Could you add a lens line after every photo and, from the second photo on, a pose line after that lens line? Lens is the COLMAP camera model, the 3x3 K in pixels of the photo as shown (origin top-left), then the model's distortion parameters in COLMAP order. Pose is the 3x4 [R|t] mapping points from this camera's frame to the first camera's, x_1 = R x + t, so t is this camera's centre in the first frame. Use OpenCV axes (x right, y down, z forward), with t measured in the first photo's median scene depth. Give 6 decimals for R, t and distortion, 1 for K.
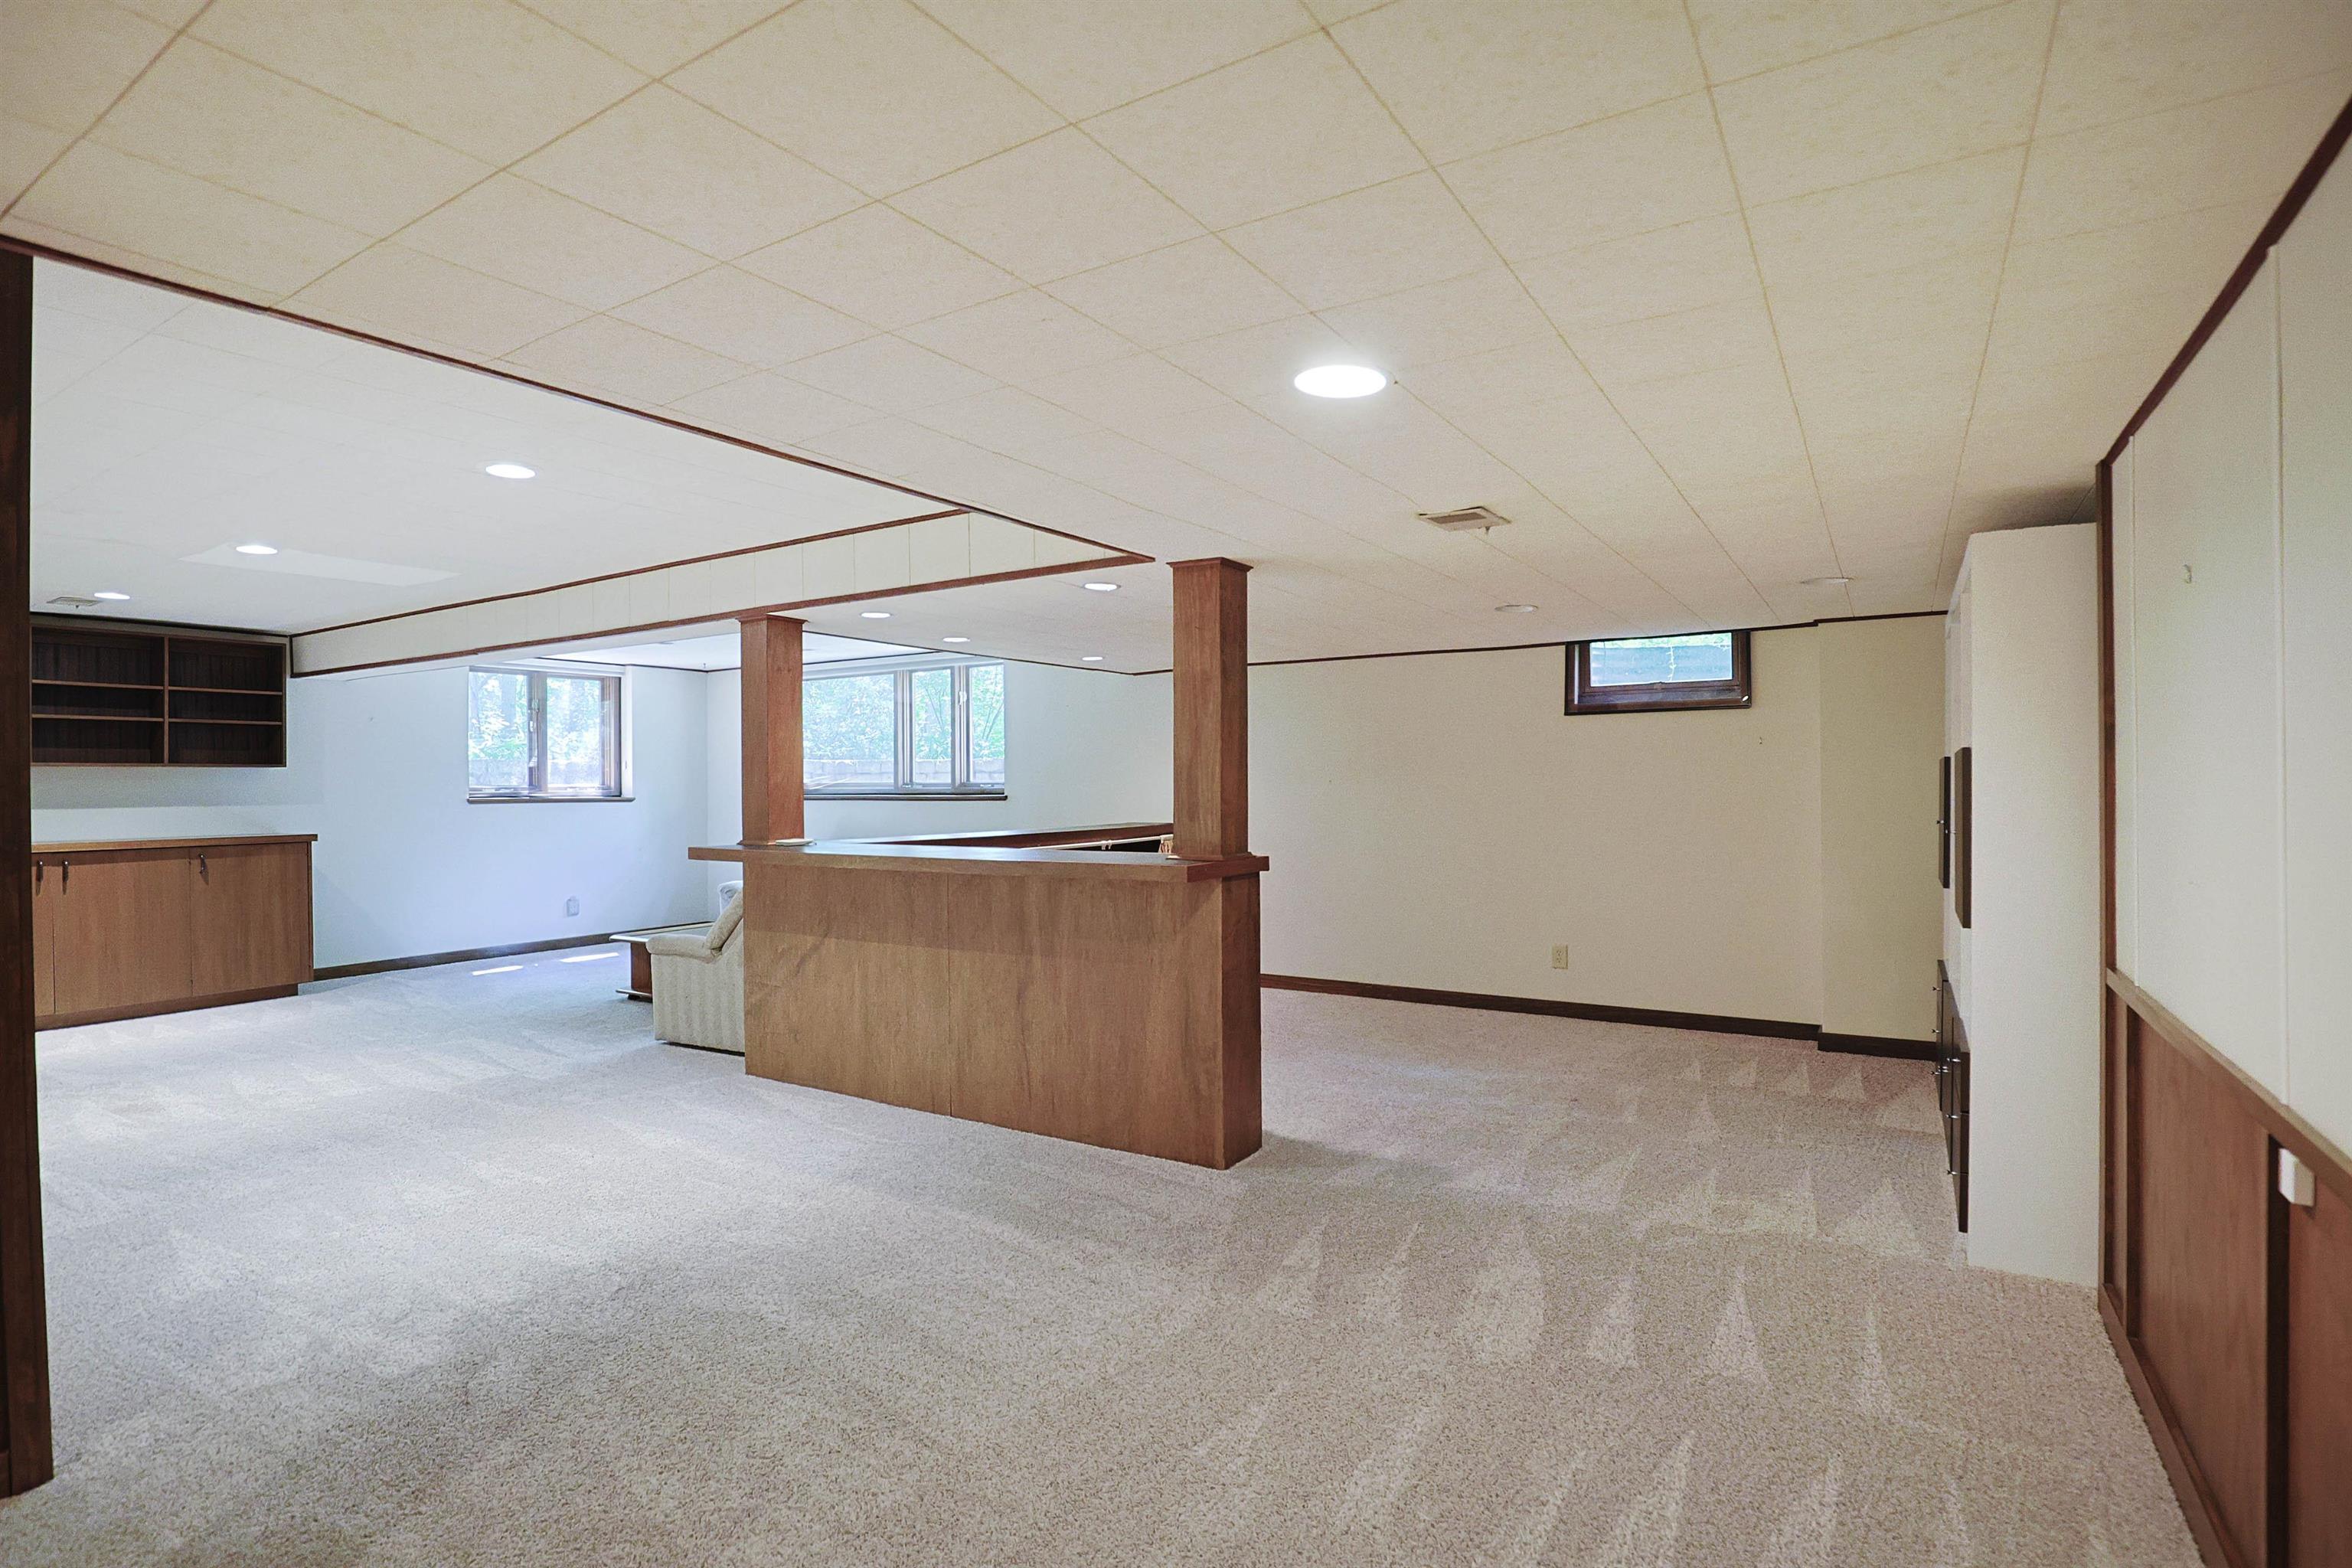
lens RADIAL K [[1152.4, 0, 1158.1], [0, 1152.4, 776.9], [0, 0, 1]] dist [-0.032399, 0.004769]
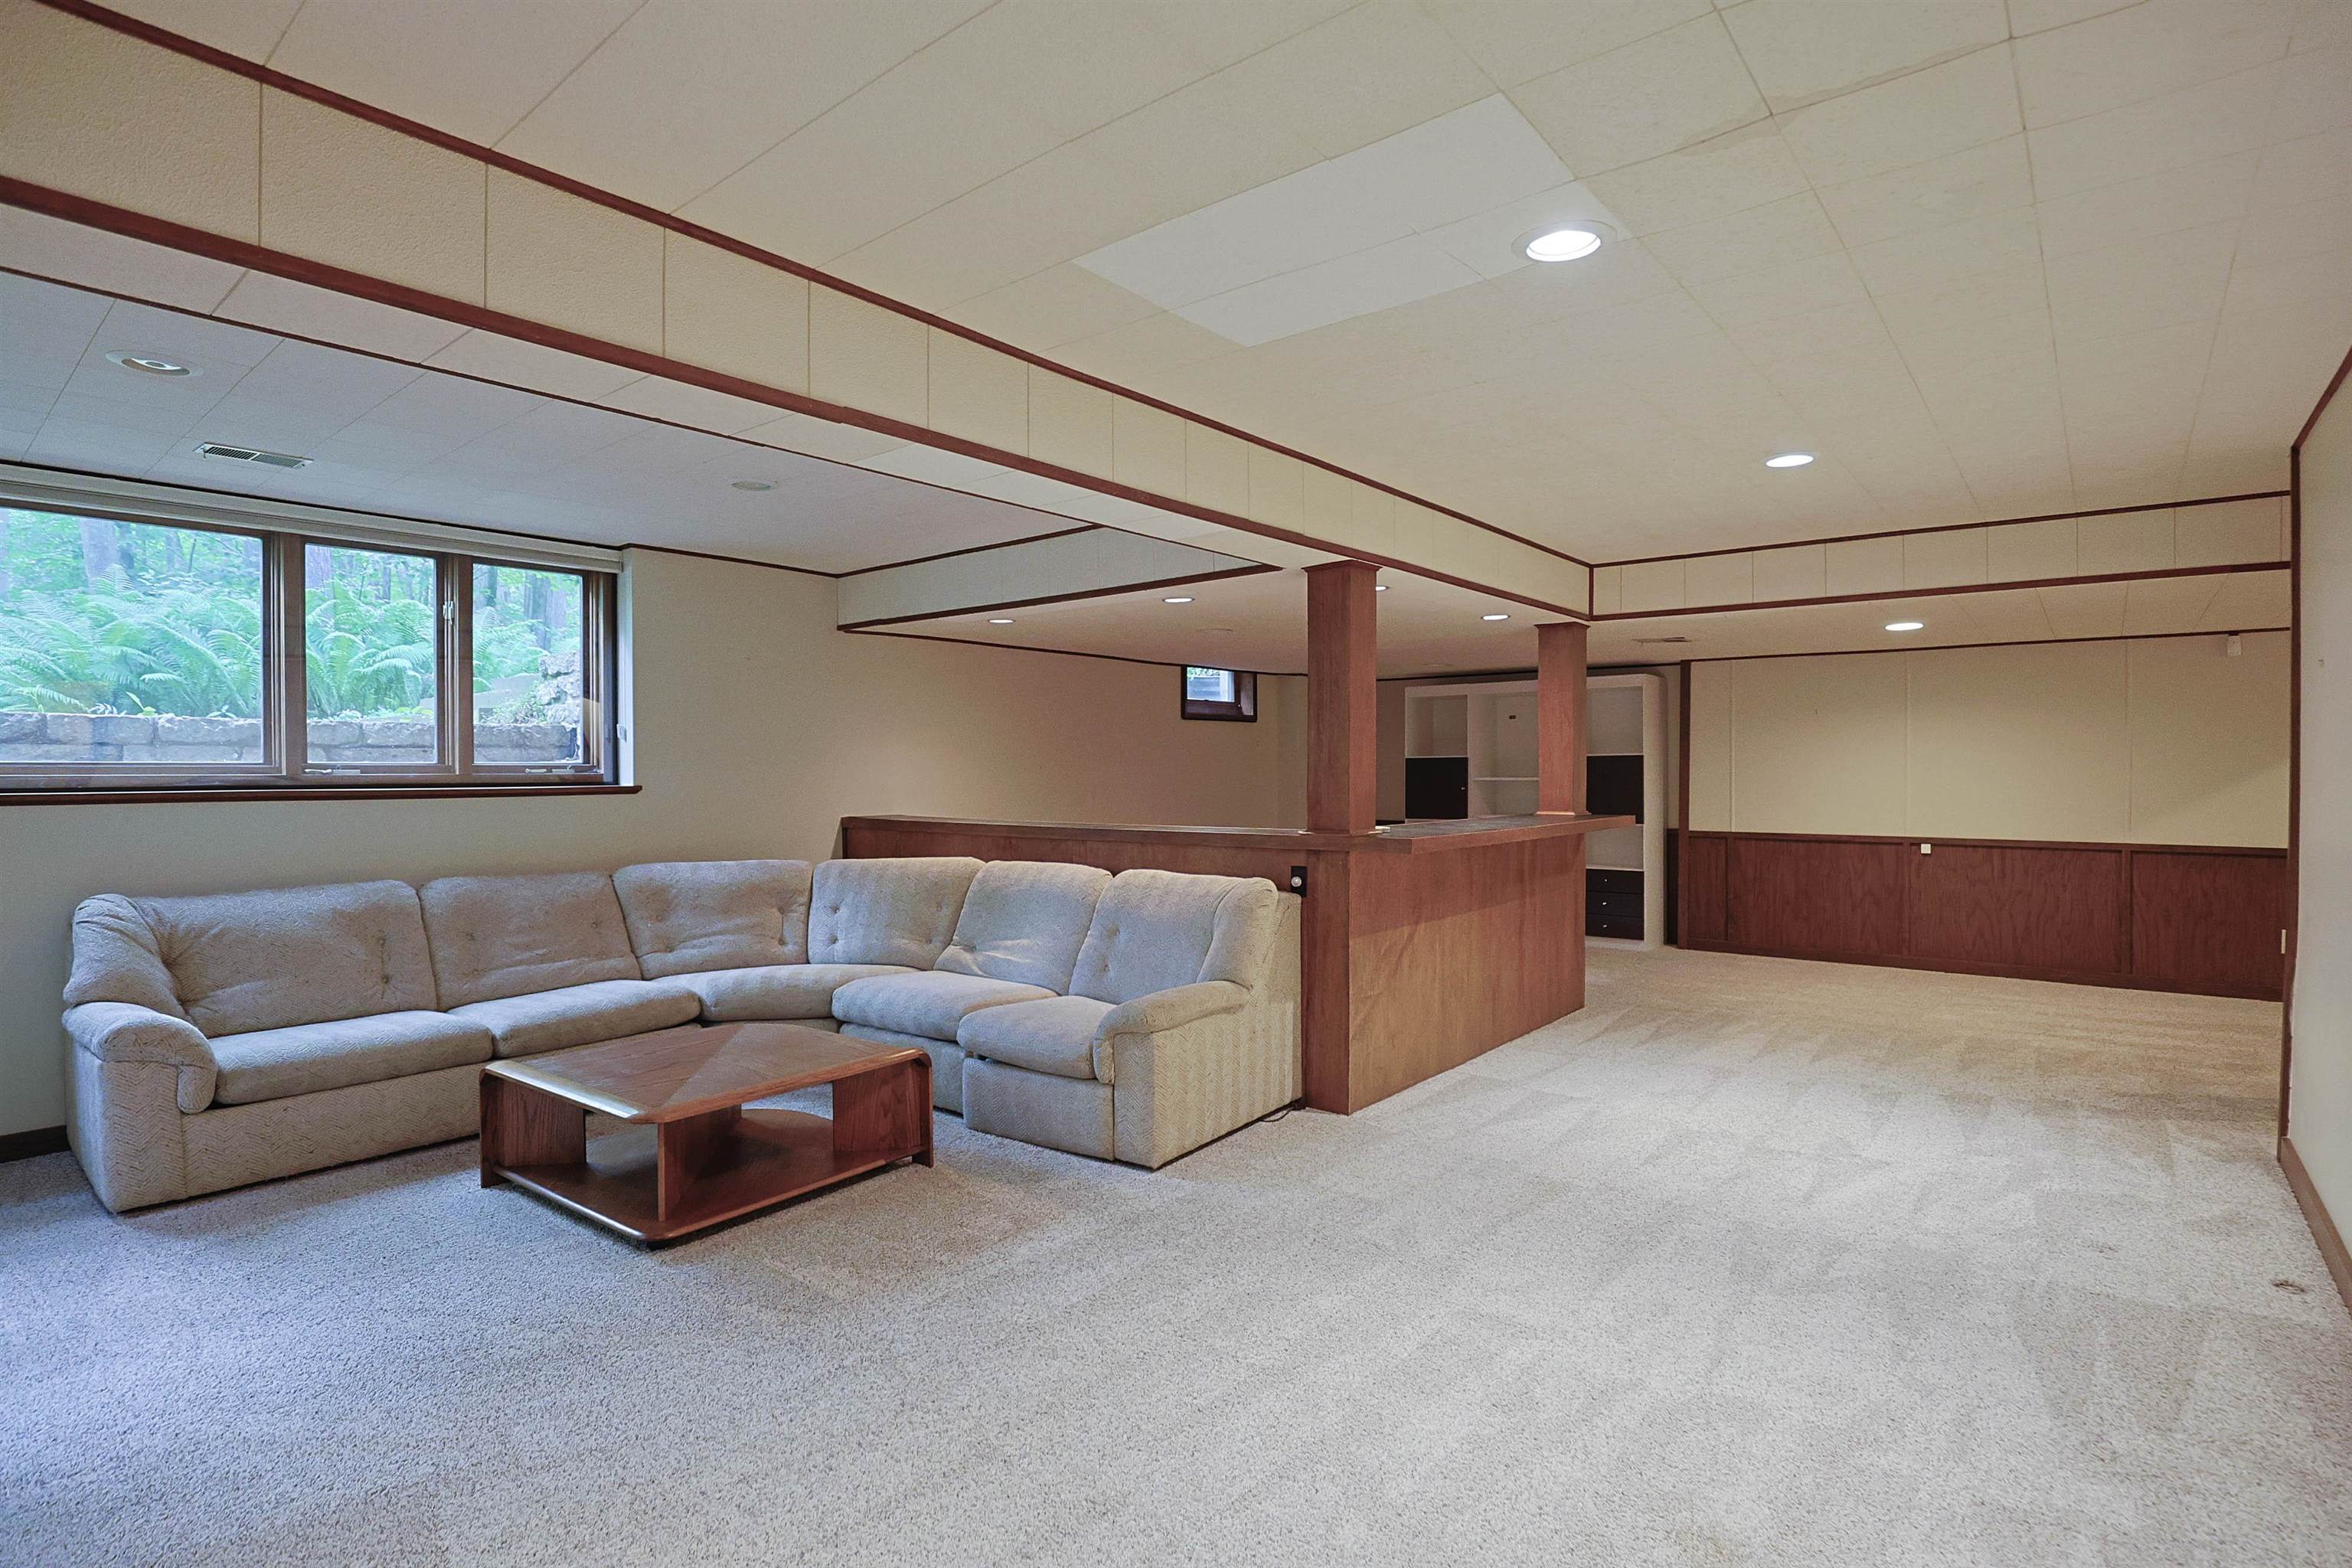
lens RADIAL K [[1152.4, 0, 1162.2], [0, 1152.4, 775.4], [0, 0, 1]] dist [-0.032399, 0.004769]
pose [[0.118206, 0.002183, 0.992987, -1.257348], [-0.003456, 0.999992, -0.001787, 0.018213], [-0.992983, -0.003220, 0.118212, 1.091304]]
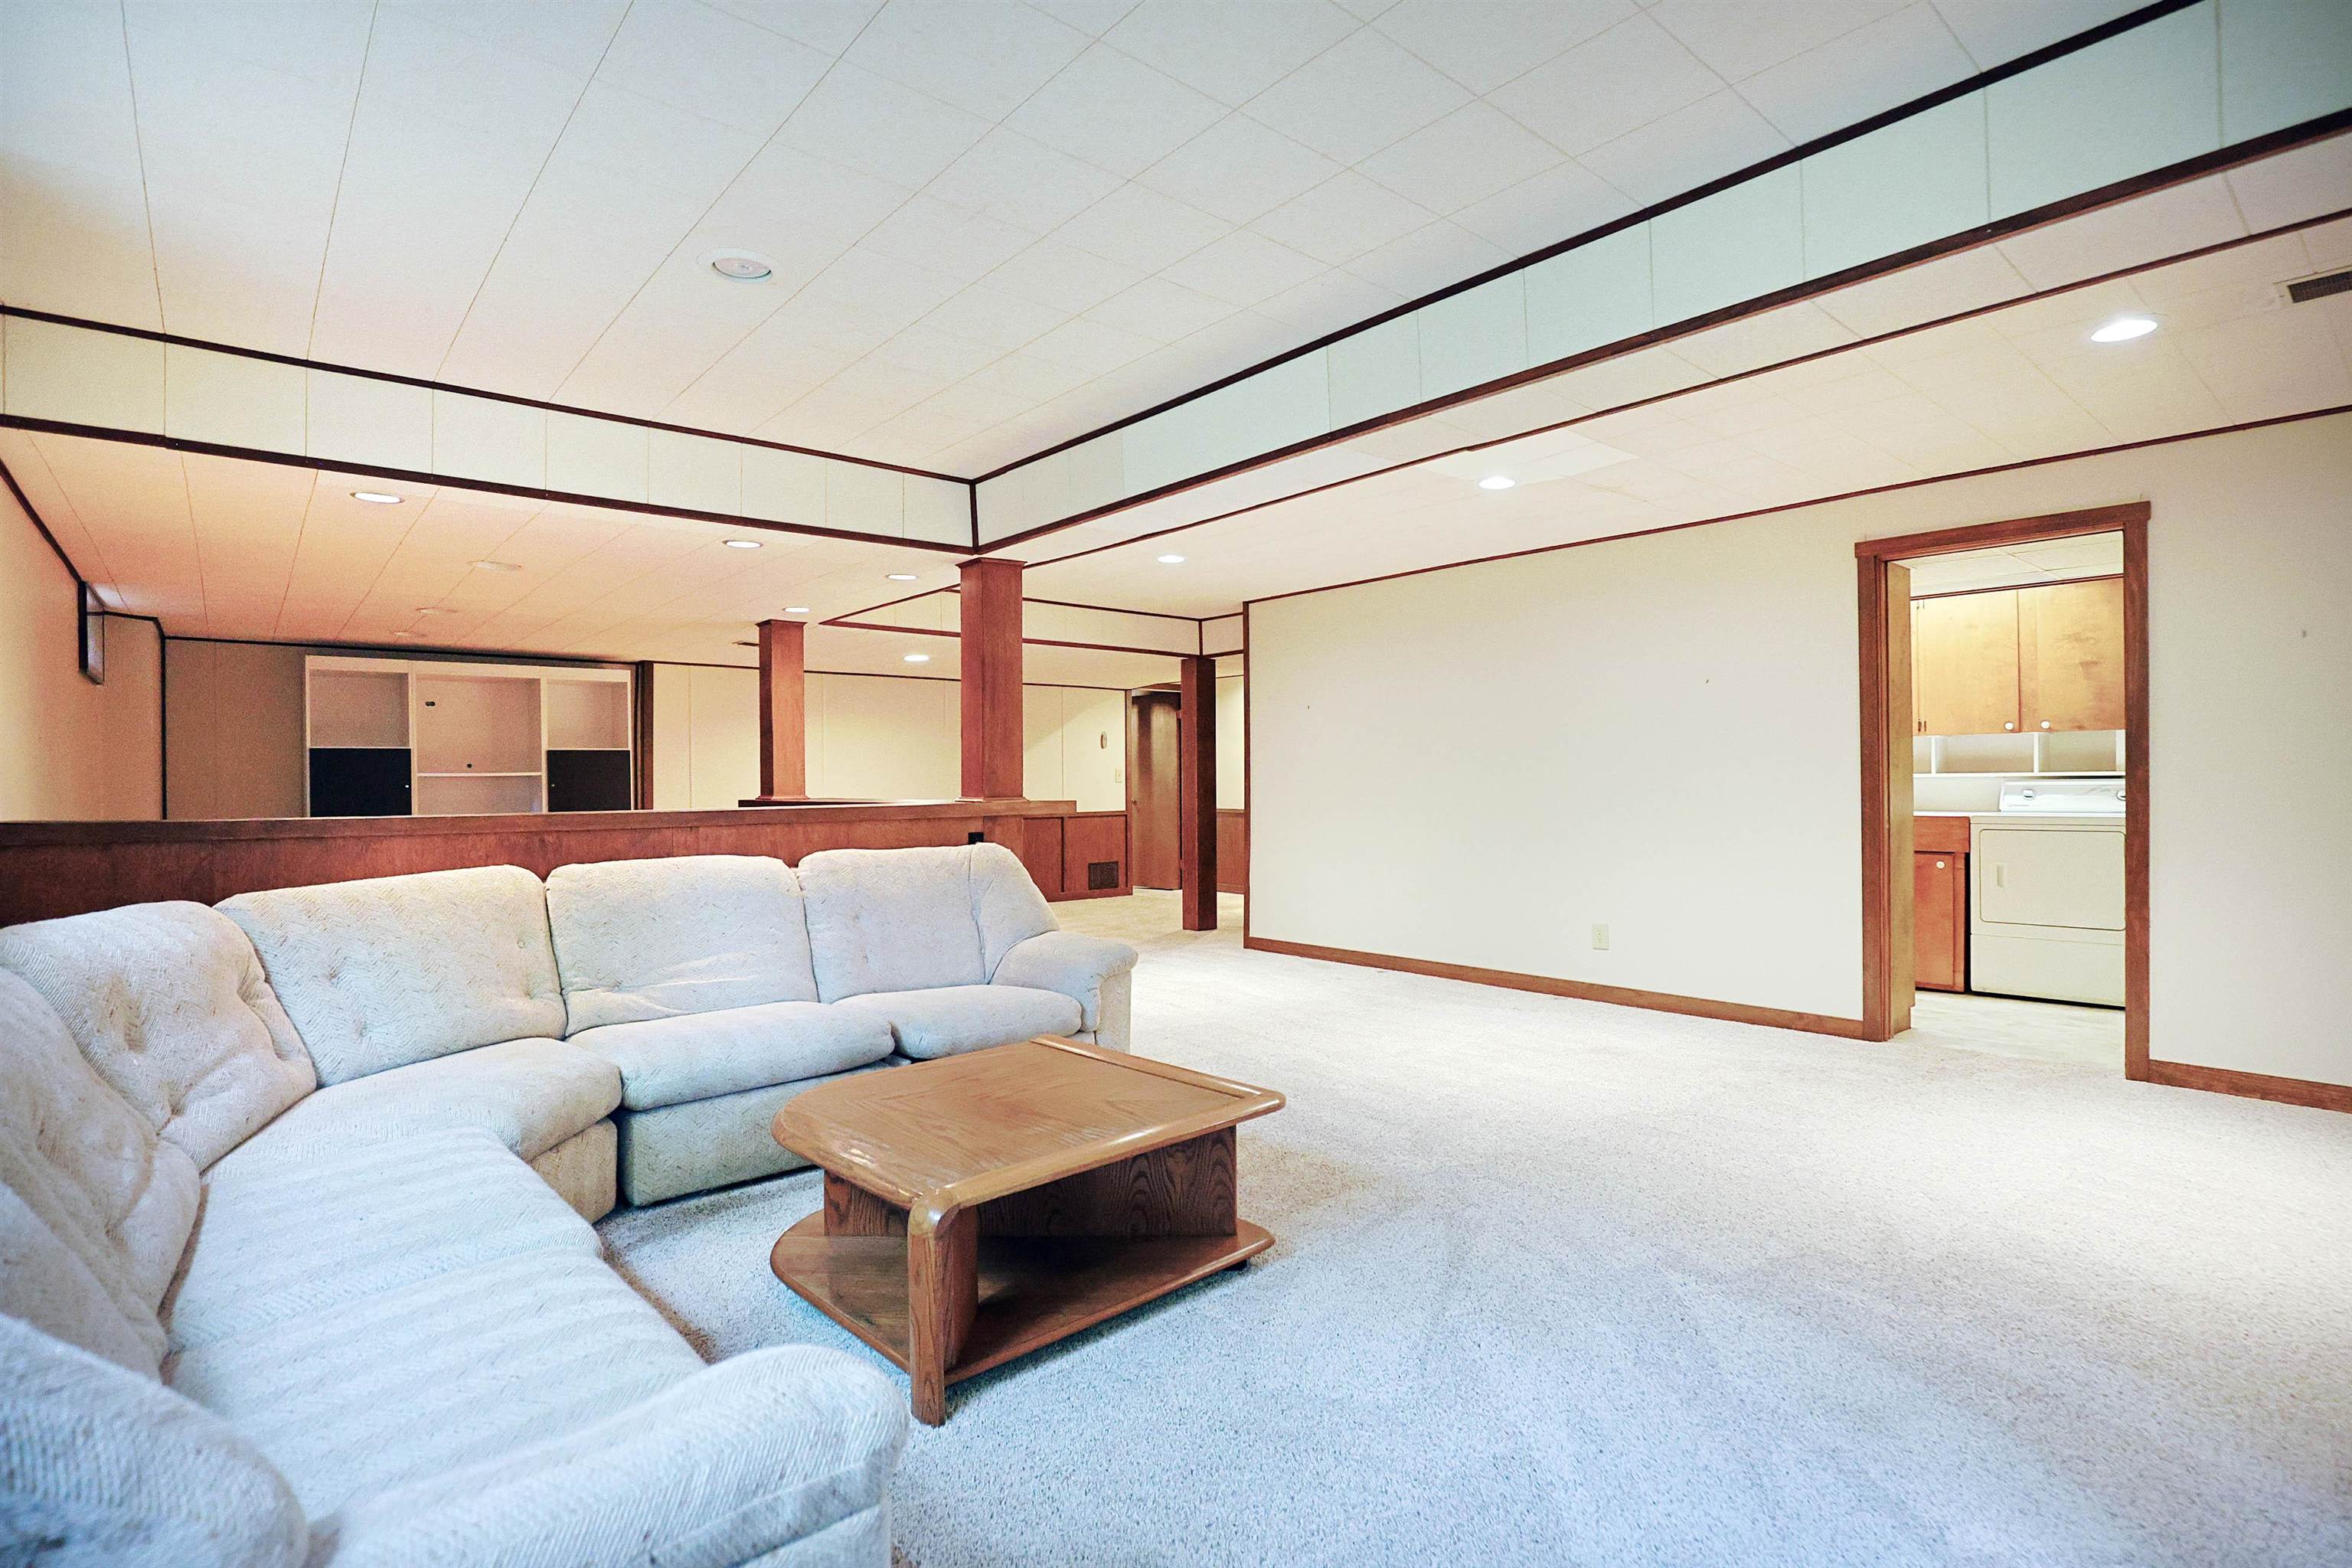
lens RADIAL K [[1152.4, 0, 1173.1], [0, 1152.4, 790.2], [0, 0, 1]] dist [-0.032399, 0.004769]
pose [[-0.958545, 0.014018, 0.284595, -0.787239], [0.014197, 0.999898, -0.001433, 0.055435], [-0.284586, 0.002667, -0.958647, 1.971554]]
